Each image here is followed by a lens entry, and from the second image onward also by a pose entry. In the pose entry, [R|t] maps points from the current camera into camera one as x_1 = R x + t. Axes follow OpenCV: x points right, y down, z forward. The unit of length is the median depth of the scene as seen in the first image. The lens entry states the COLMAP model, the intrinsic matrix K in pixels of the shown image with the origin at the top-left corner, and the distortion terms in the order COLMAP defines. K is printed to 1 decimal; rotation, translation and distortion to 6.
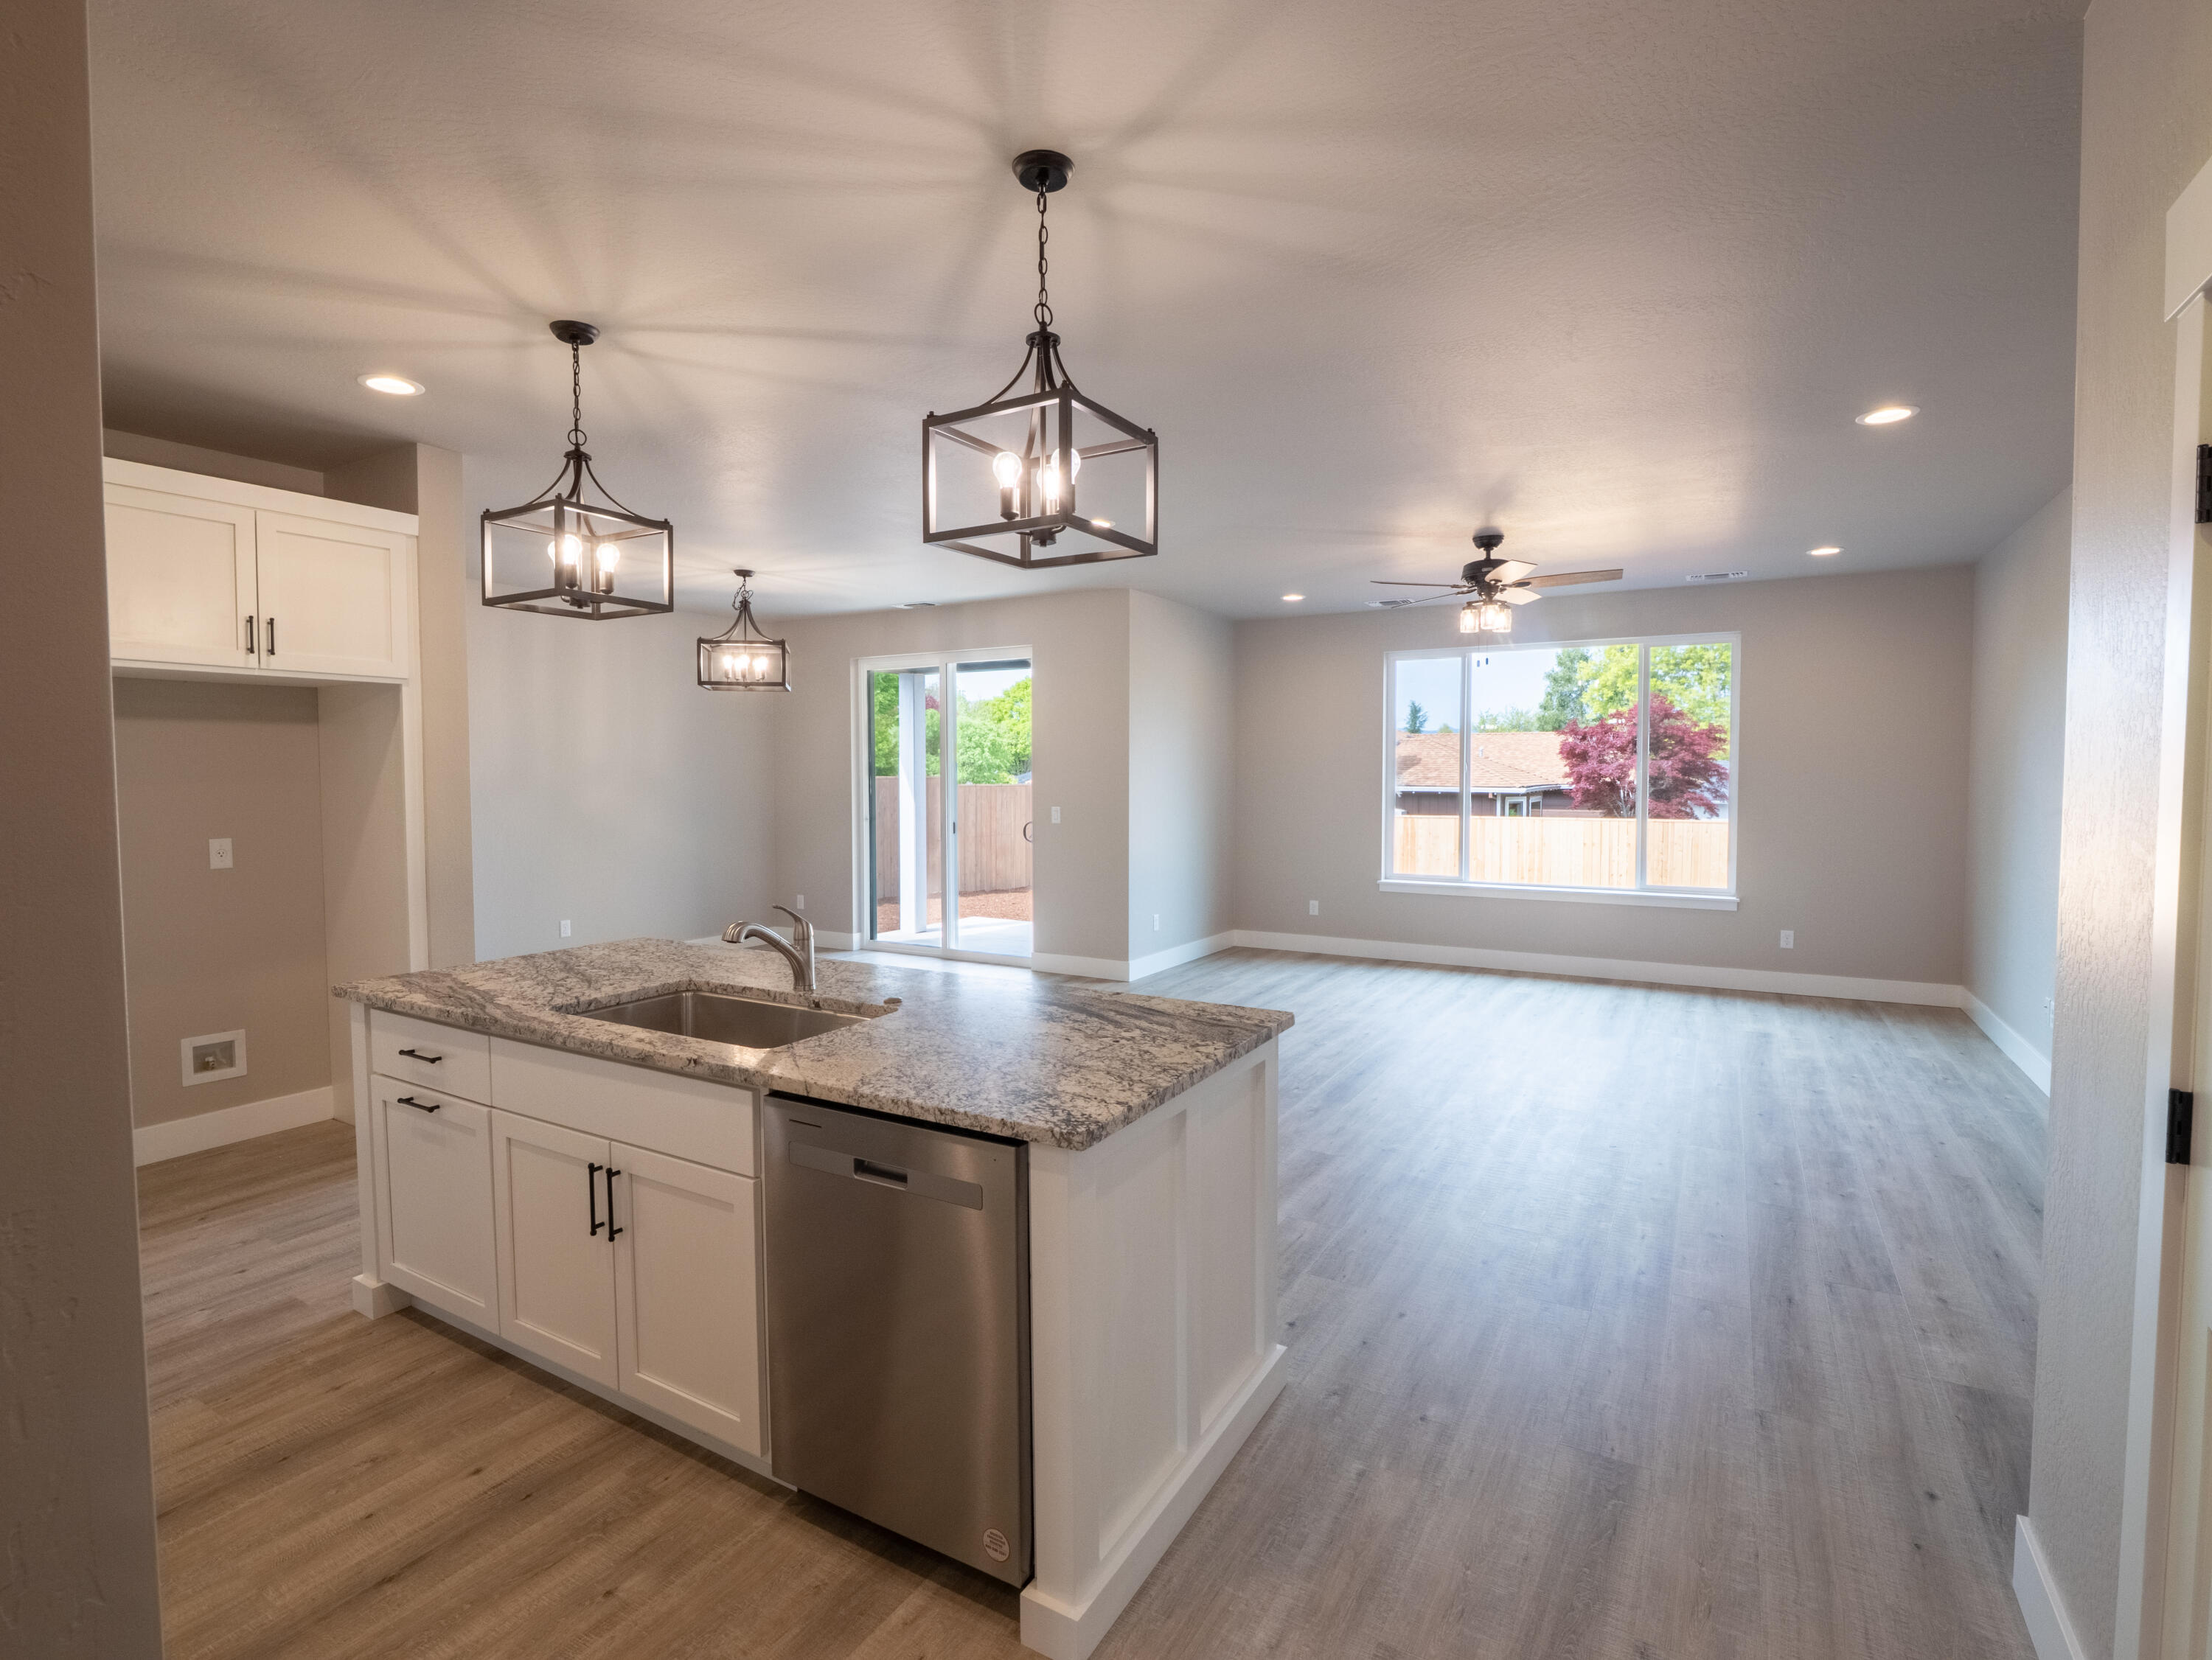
lens RADIAL K [[1069.0, 0, 1102.5], [0, 1069.0, 822.8], [0, 0, 1]] dist [-0.012788, -0.001361]
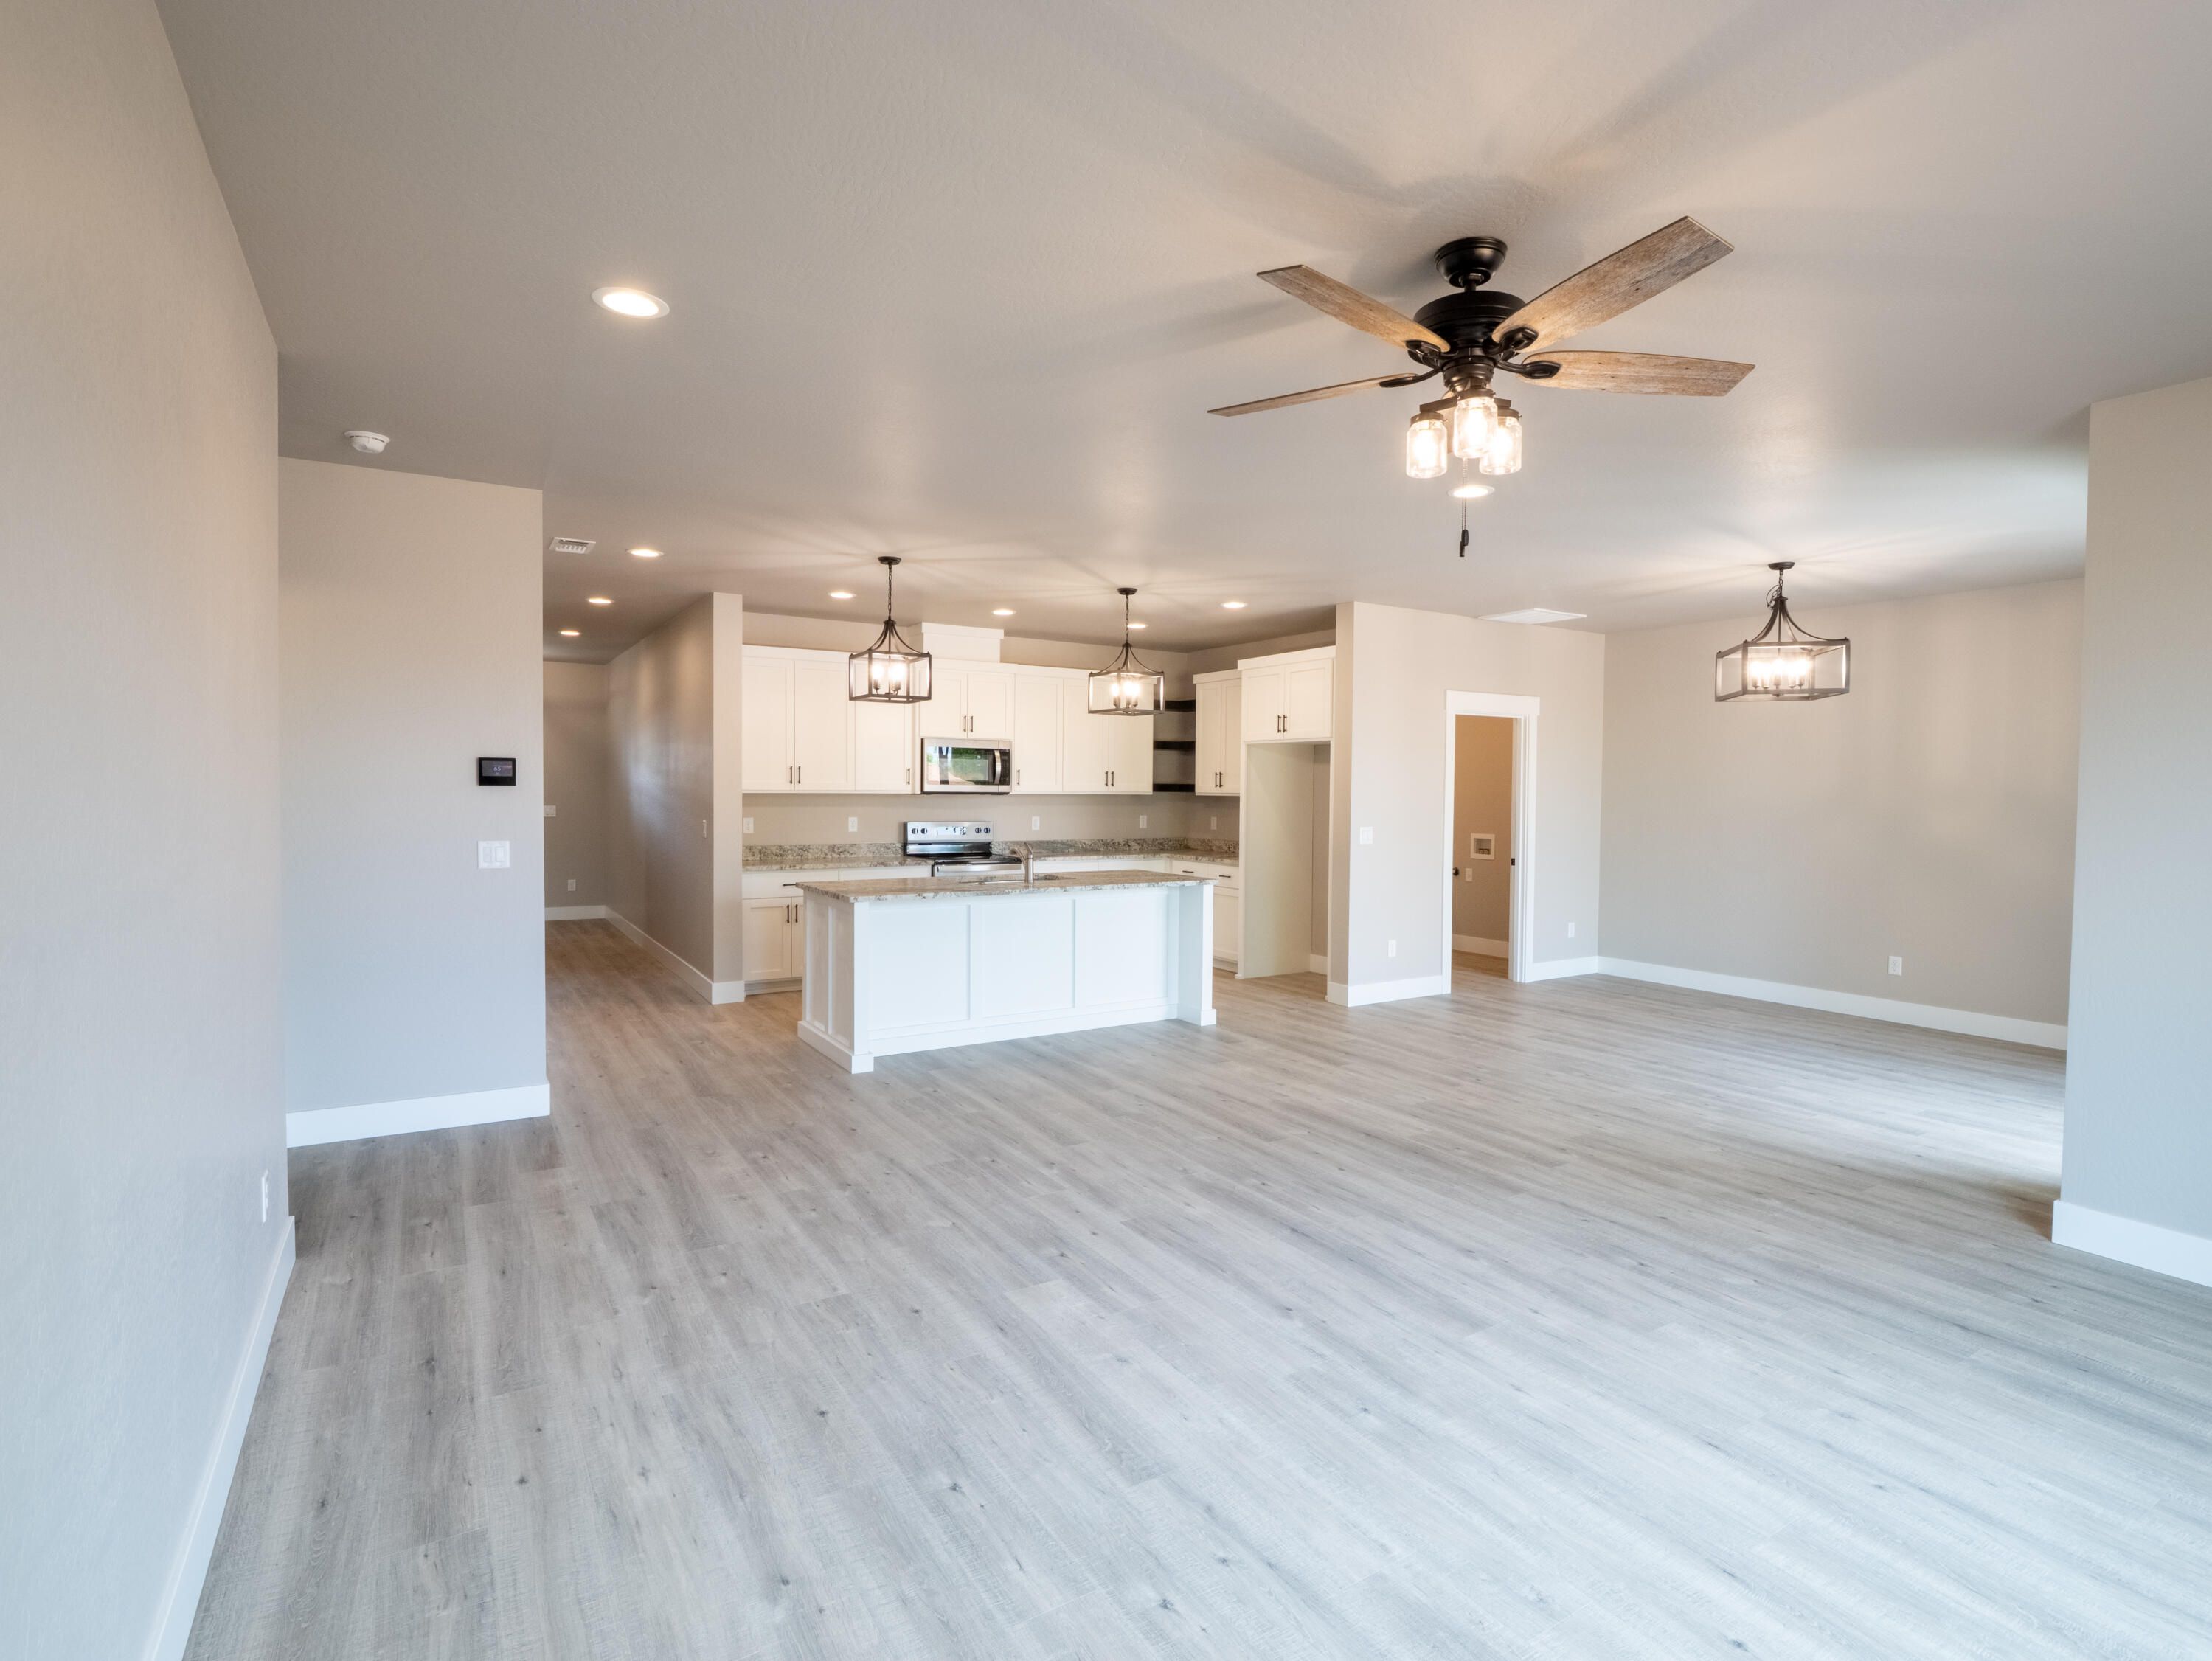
lens RADIAL K [[1086.0, 0, 1106.0], [0, 1086.0, 830.5], [0, 0, 1]] dist [-0.013778, -0.000814]
pose [[-0.466402, 0.032105, -0.883990, 1.153160], [-0.050786, 0.996721, 0.062995, -0.073839], [0.883114, 0.074275, -0.463242, 1.524777]]
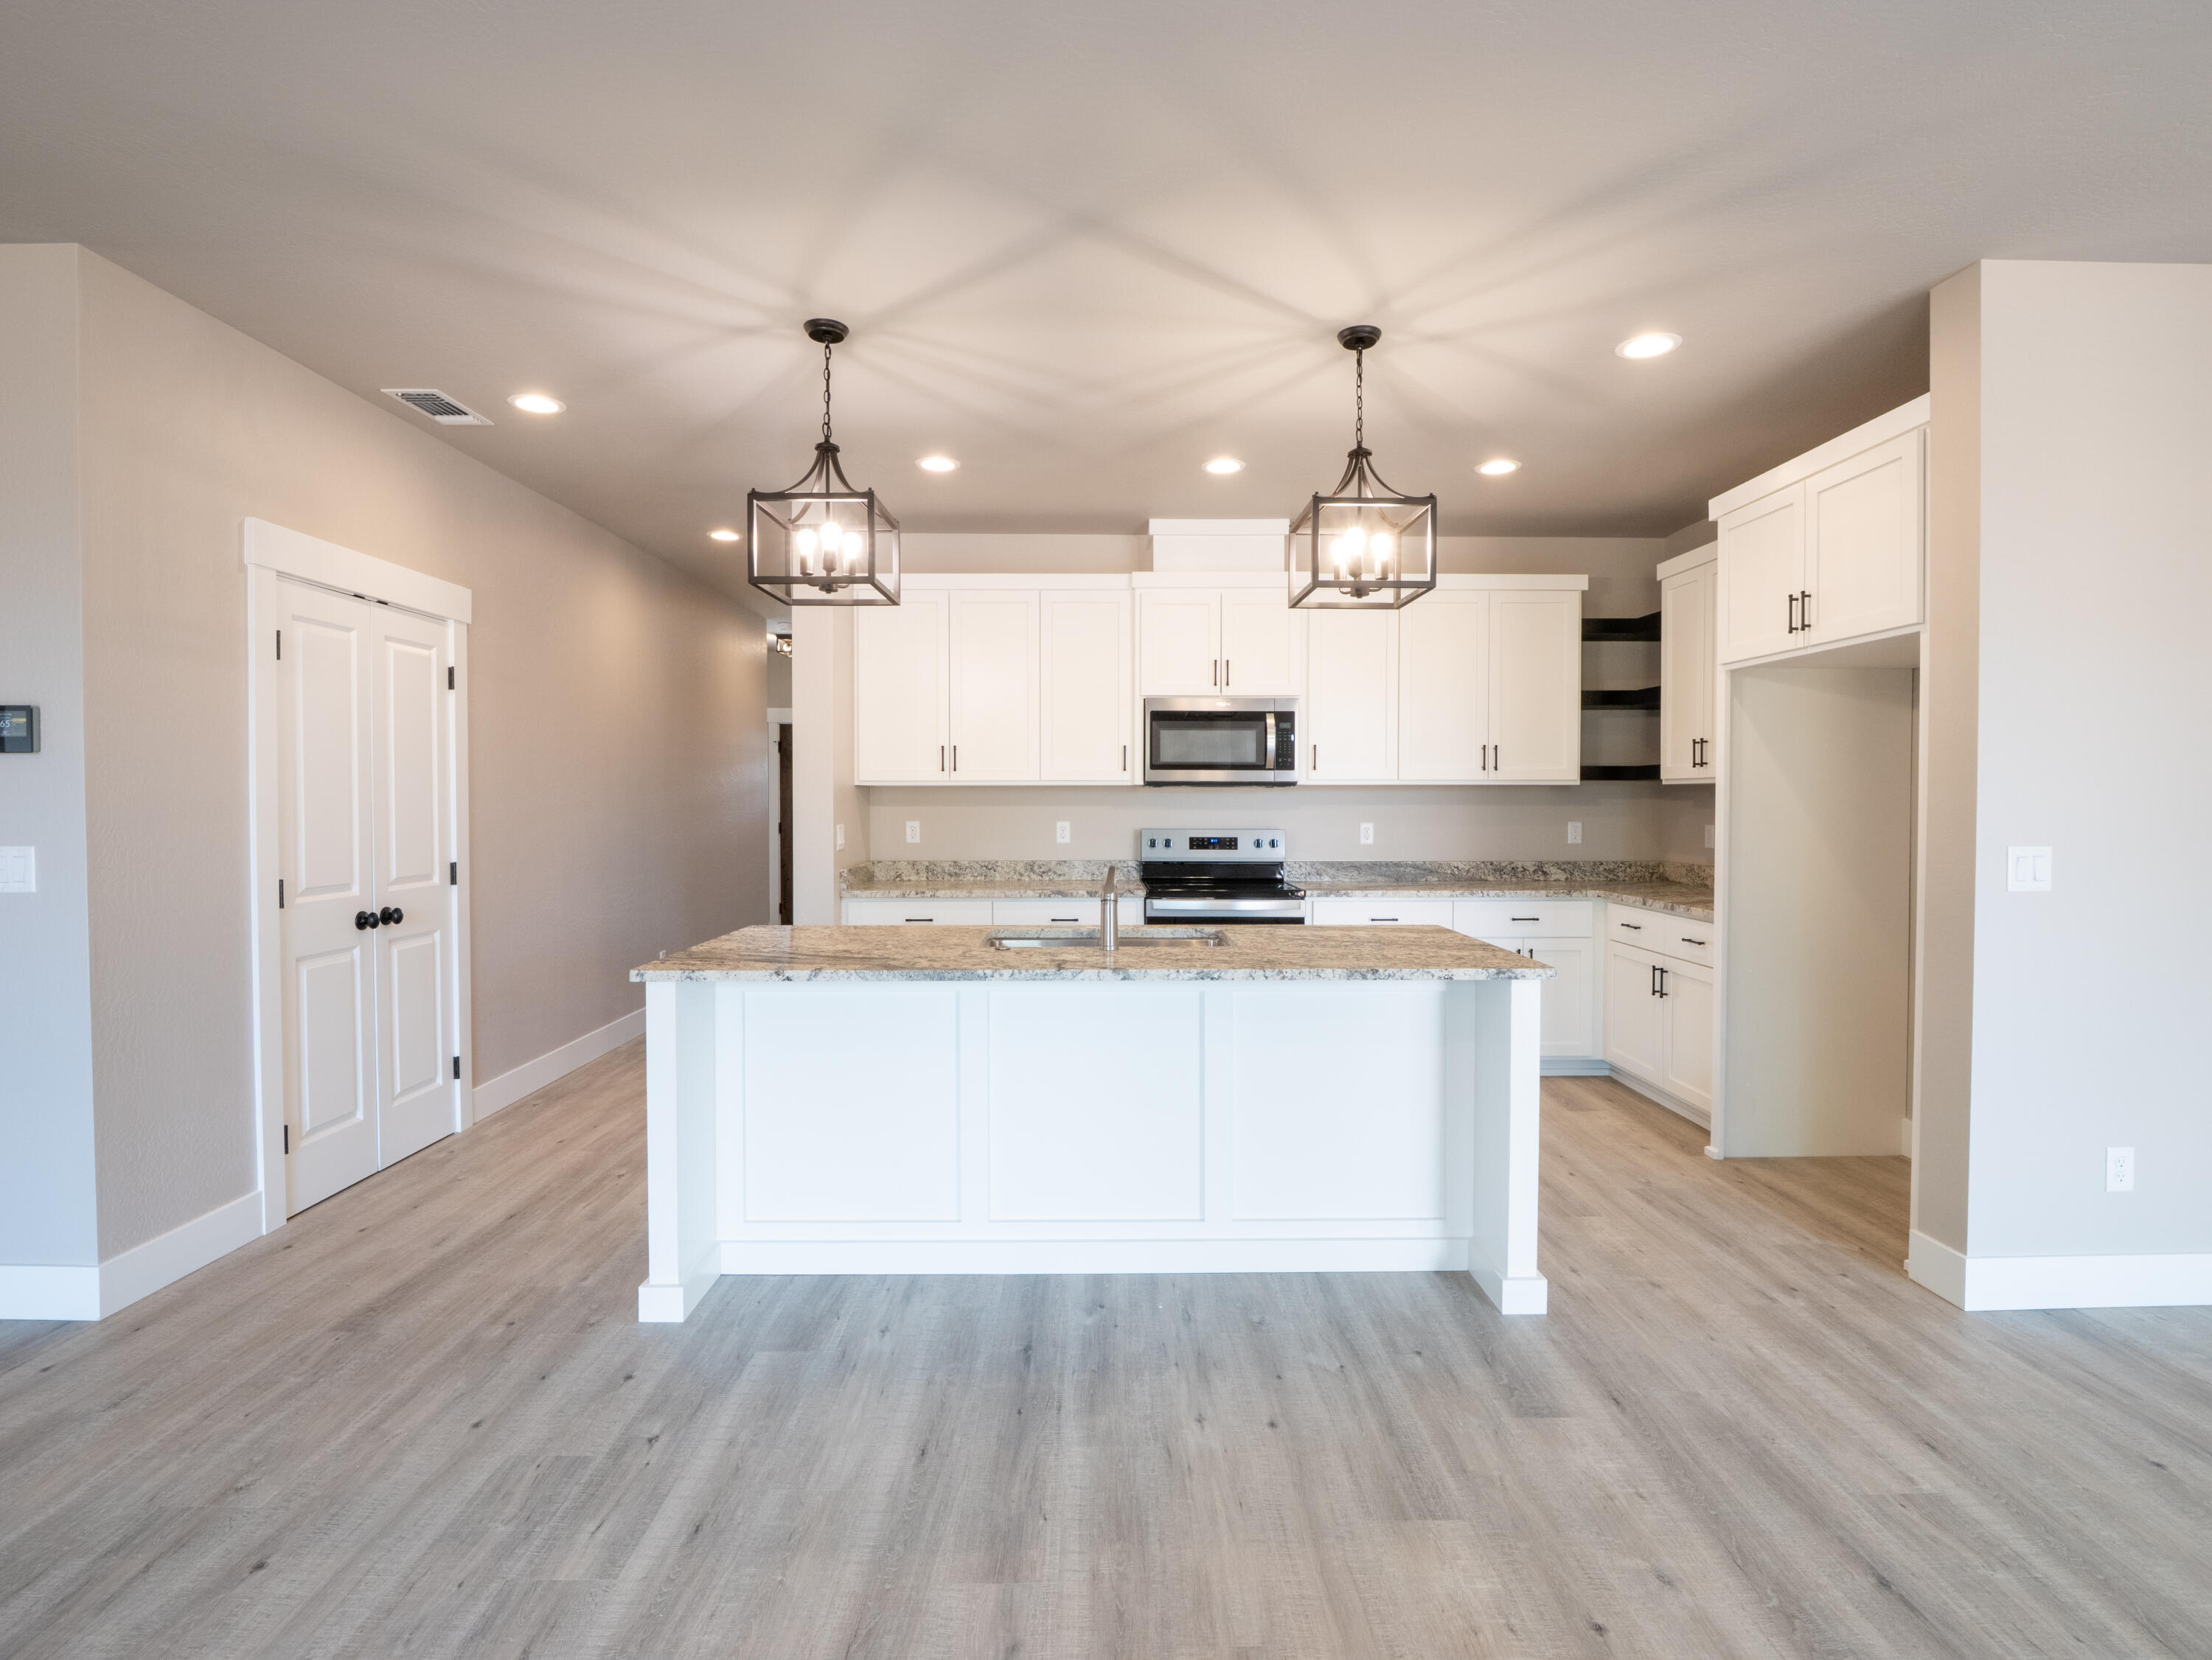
lens RADIAL K [[1055.9, 0, 1109.5], [0, 1055.9, 828.4], [0, 0, 1]] dist [-0.012842, -0.000844]
pose [[-0.855730, 0.015297, -0.517196, 0.195532], [-0.023784, 0.997343, 0.068851, -0.030507], [0.516875, 0.071219, -0.853093, 1.332362]]
